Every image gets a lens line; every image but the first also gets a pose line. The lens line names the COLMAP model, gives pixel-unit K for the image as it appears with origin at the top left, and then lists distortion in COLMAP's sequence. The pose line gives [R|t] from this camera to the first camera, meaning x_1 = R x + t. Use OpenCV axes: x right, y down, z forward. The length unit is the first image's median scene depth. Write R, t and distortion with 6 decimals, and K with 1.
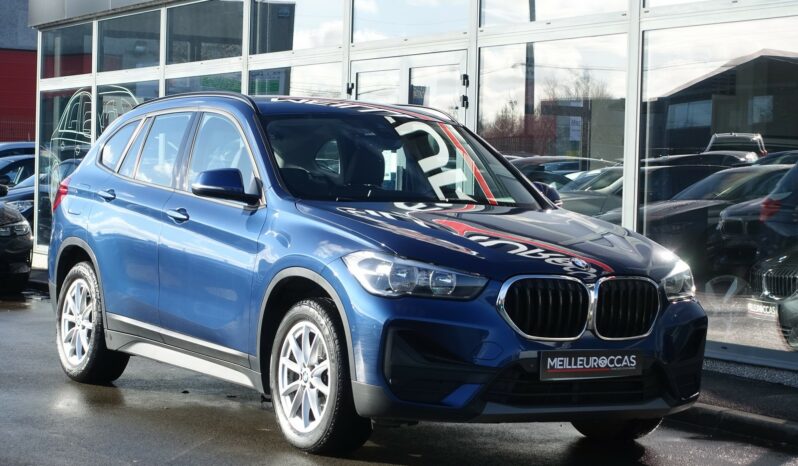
lens RADIAL K [[1646.8, 0, 399.0], [0, 1646.8, 233.0], [0, 0, 1]] dist [-0.040509, -0.114529]
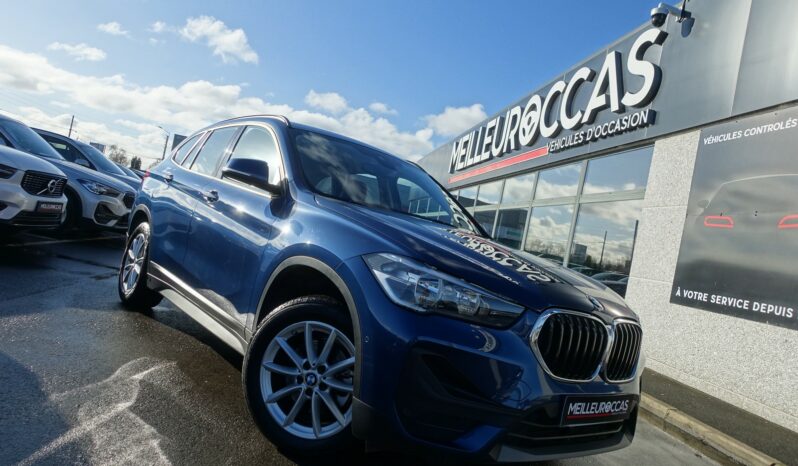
lens RADIAL K [[551.7, 0, 399.0], [0, 551.7, 233.0], [0, 0, 1]] dist [0.002409, 0.001403]
pose [[0.973766, 0.175767, 0.144520, -0.062660], [-0.171764, 0.984333, -0.039825, 0.010966], [-0.149256, 0.013956, 0.988700, 0.695150]]
